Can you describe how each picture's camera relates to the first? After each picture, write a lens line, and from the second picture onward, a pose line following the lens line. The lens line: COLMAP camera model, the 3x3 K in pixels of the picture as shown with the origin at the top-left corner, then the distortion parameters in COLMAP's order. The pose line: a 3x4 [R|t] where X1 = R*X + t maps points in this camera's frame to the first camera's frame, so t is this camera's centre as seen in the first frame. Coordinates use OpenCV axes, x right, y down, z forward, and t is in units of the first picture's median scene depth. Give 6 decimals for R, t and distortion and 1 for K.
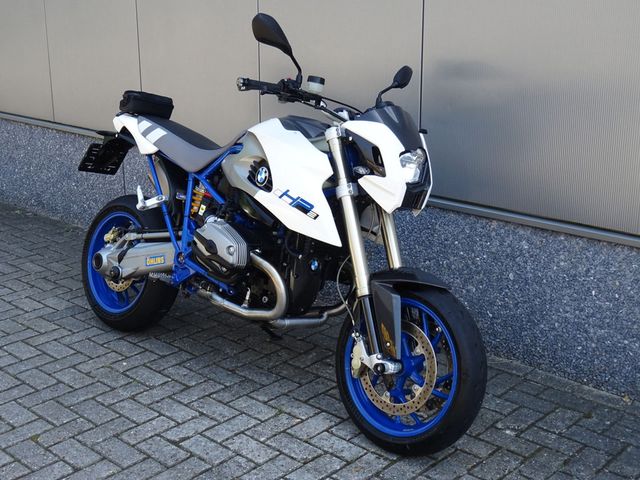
lens RADIAL K [[869.7, 0, 320.0], [0, 869.7, 240.0], [0, 0, 1]] dist [-0.005283, -0.033092]
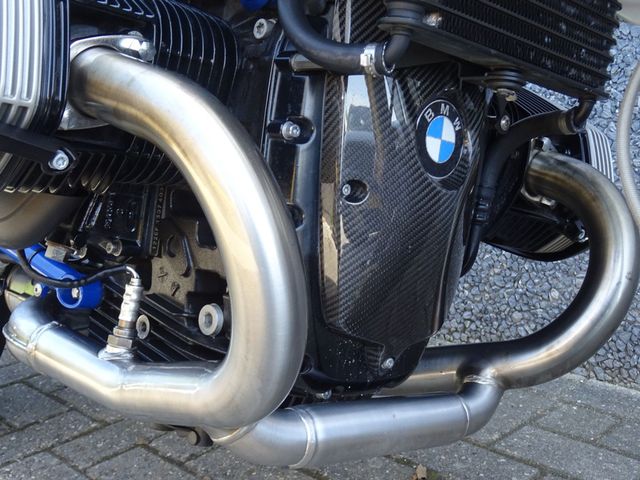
lens RADIAL K [[869.7, 0, 320.0], [0, 869.7, 240.0], [0, 0, 1]] dist [-0.005283, -0.033092]
pose [[0.995759, -0.042772, -0.081456, -0.018521], [0.038436, 0.997797, -0.054079, 0.061847], [0.083590, 0.050718, 0.995209, 0.792141]]
